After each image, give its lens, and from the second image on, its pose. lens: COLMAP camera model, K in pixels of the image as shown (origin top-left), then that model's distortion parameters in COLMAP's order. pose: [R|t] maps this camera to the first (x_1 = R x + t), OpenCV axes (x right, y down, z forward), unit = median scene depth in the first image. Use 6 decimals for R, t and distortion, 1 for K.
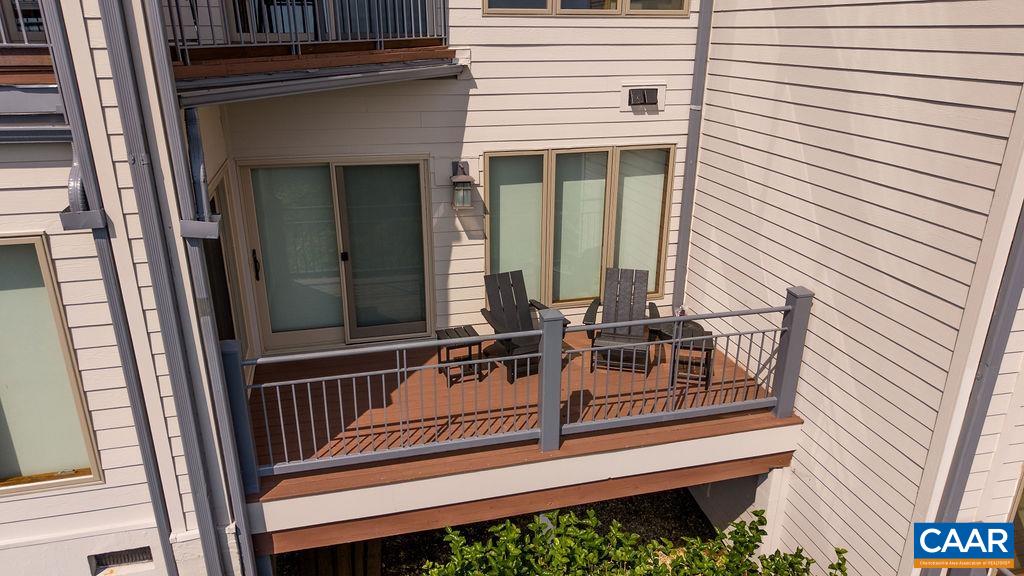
lens RADIAL K [[691.4, 0, 527.8], [0, 691.4, 274.9], [0, 0, 1]] dist [0.033622, -0.025654]
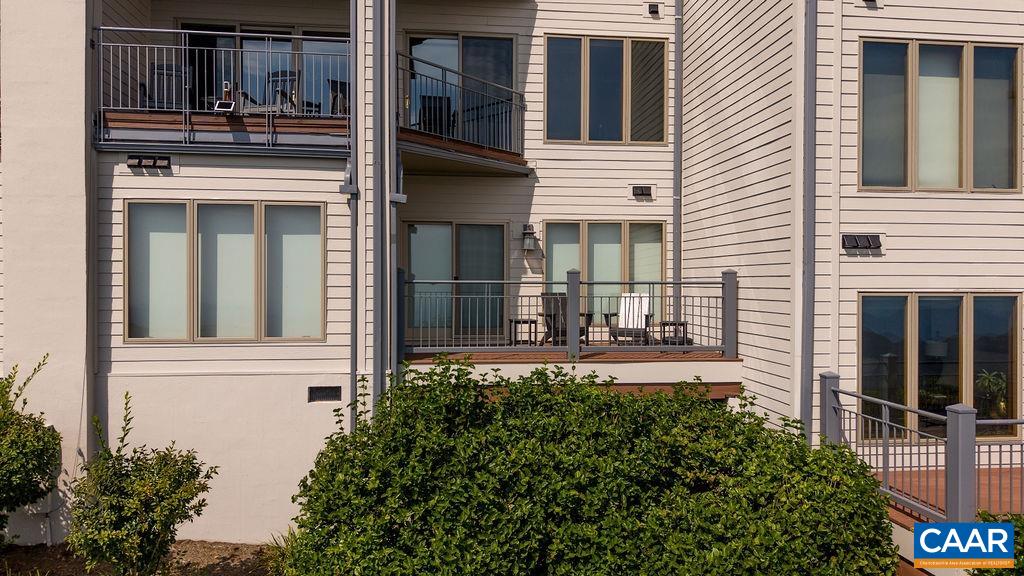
lens RADIAL K [[691.4, 0, 511.6], [0, 691.4, 289.8], [0, 0, 1]] dist [0.033622, -0.025654]
pose [[0.988109, -0.007762, -0.153557, 0.114824], [-0.045972, 0.938120, -0.343246, 0.547626], [0.146719, 0.346224, 0.926608, -0.484082]]
